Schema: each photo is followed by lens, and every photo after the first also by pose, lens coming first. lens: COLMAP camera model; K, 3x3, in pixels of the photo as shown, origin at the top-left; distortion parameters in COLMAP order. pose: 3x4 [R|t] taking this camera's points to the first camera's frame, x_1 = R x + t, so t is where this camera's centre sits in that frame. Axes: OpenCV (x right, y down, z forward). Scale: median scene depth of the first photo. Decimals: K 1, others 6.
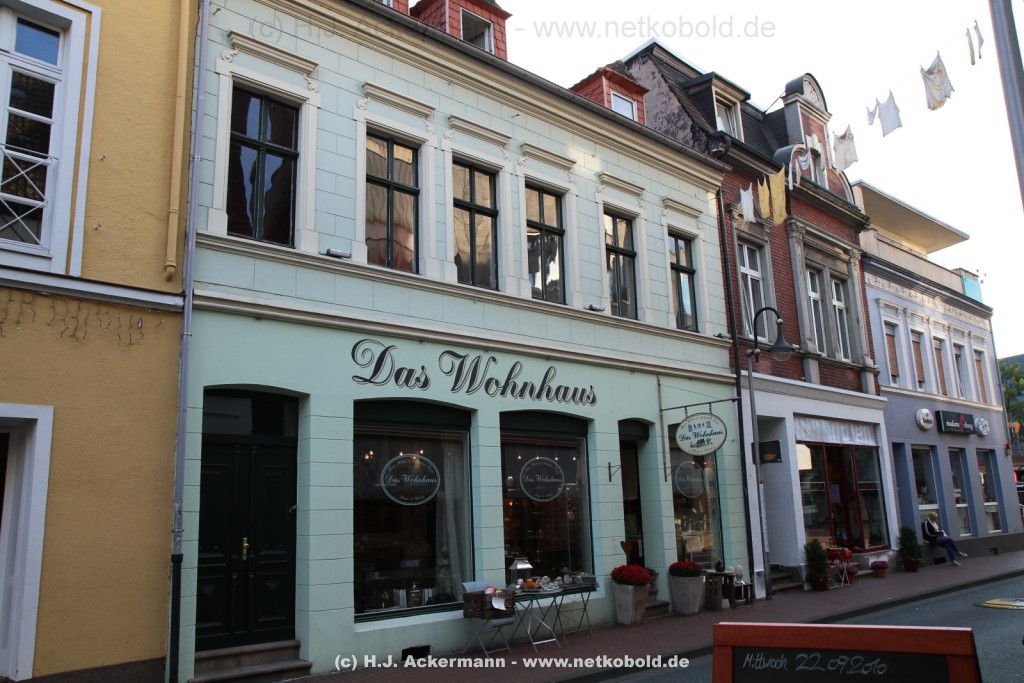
lens RADIAL K [[796.5, 0, 512.0], [0, 796.5, 341.5], [0, 0, 1]] dist [-0.008603, 0.008365]
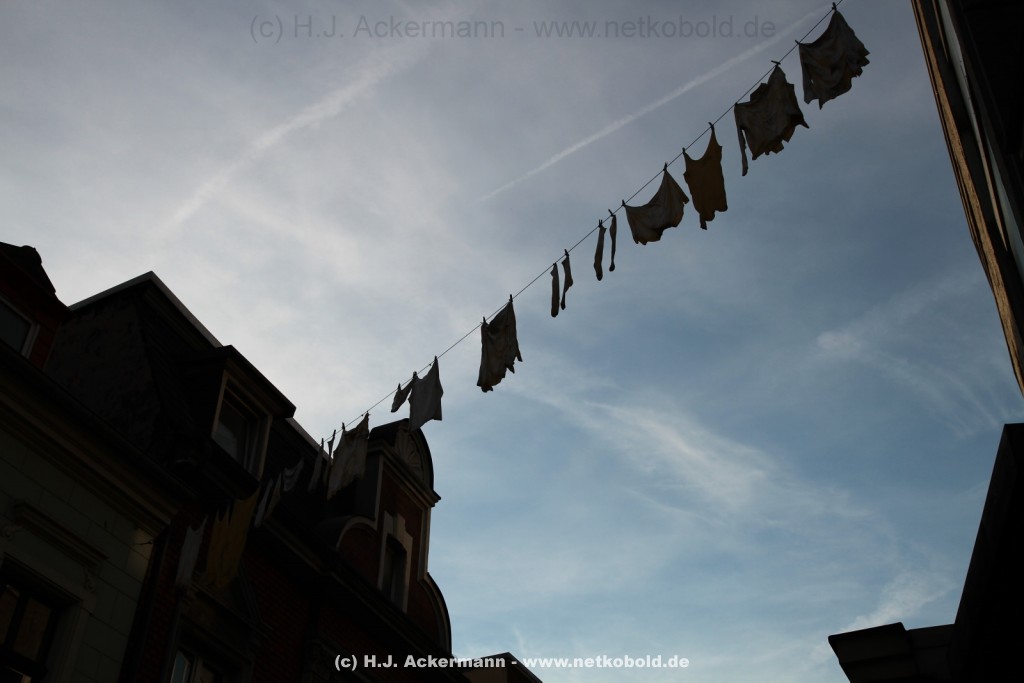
lens RADIAL K [[1207.4, 0, 512.0], [0, 1207.4, 341.5], [0, 0, 1]] dist [0.079606, -0.008593]
pose [[0.915348, 0.284444, 0.285009, 0.202418], [-0.132634, 0.881293, -0.453575, 0.028093], [-0.380193, 0.377377, 0.844417, 0.199219]]
